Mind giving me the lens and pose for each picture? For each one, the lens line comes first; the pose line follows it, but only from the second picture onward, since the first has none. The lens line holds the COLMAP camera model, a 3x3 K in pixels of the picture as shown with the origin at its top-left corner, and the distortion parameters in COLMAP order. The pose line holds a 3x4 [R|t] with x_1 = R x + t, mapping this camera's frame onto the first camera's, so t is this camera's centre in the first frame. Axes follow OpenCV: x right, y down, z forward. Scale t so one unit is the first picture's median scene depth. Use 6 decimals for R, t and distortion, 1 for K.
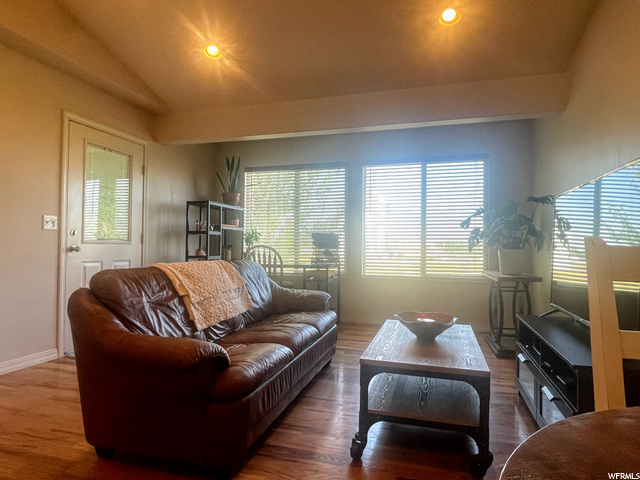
lens RADIAL K [[399.9, 0, 320.0], [0, 399.9, 240.0], [0, 0, 1]] dist [0.008620, 0.001439]
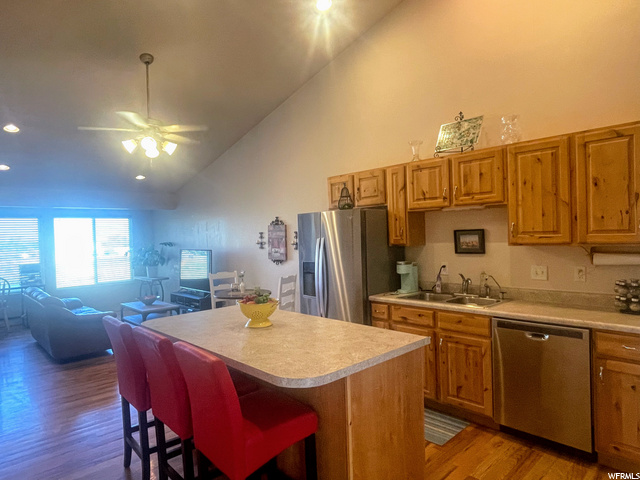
lens RADIAL K [[399.9, 0, 320.0], [0, 399.9, 240.0], [0, 0, 1]] dist [0.008620, 0.001439]
pose [[0.505371, -0.031681, 0.862320, -0.740022], [0.019933, 0.999488, 0.025039, -0.122101], [-0.862672, 0.004535, 0.505744, -0.706690]]
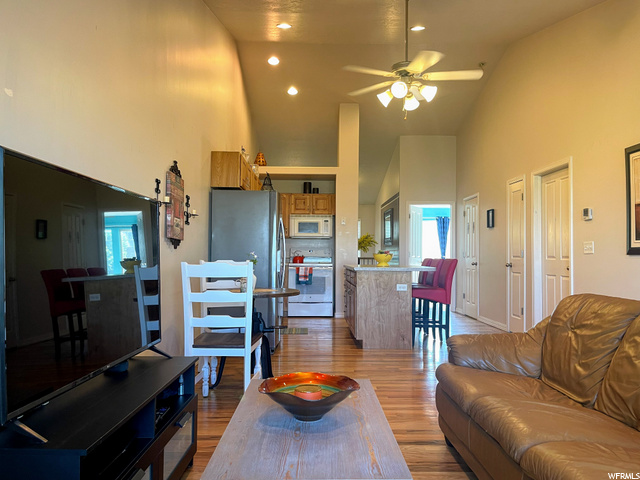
lens RADIAL K [[500.2, 0, 320.0], [0, 500.2, 240.0], [0, 0, 1]] dist [0.001418, 0.000209]
pose [[-0.953970, -0.020315, -0.299214, 0.241196], [-0.004160, 0.998504, -0.054528, 0.011332], [0.299874, -0.050773, -0.952627, 0.866502]]
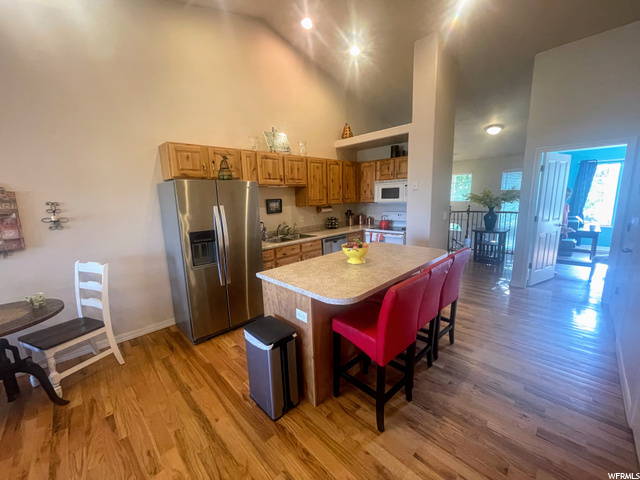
lens RADIAL K [[256.9, 0, 320.0], [0, 256.9, 240.0], [0, 0, 1]] dist [-0.000871, -0.000352]
pose [[-0.870838, -0.063333, 0.487473, -0.492524], [0.018827, 0.986641, 0.161819, -0.118301], [-0.491209, 0.150096, -0.858012, 0.103622]]
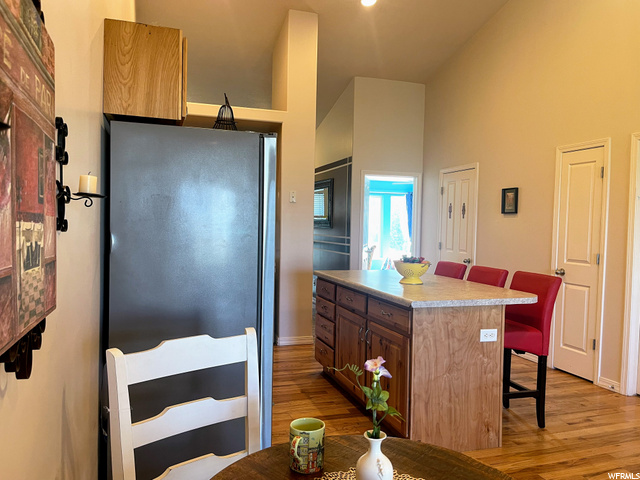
lens RADIAL K [[500.2, 0, 320.0], [0, 500.2, 240.0], [0, 0, 1]] dist [0.001418, 0.000209]
pose [[-0.818878, -0.002543, -0.573961, 0.235448], [-0.010095, 0.999899, 0.009974, -0.065436], [0.573878, 0.013961, -0.818822, 0.187559]]
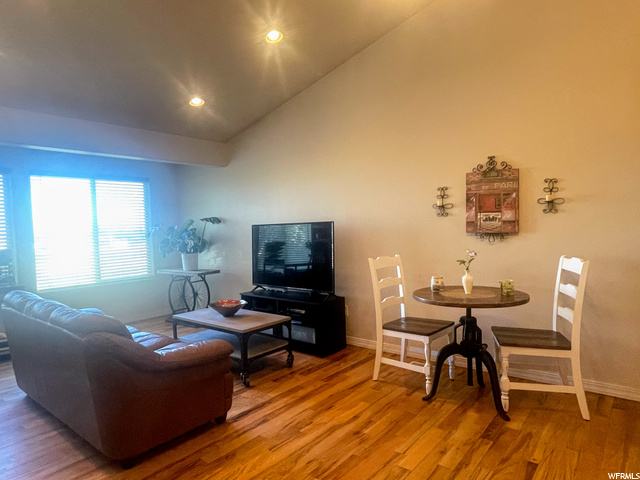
lens RADIAL K [[398.6, 0, 320.0], [0, 398.6, 240.0], [0, 0, 1]] dist [-0.001217, -0.001984]
pose [[0.389498, -0.050528, 0.919640, -0.509162], [0.023140, 0.998716, 0.045072, -0.060840], [-0.920737, 0.003725, 0.390167, 0.010459]]
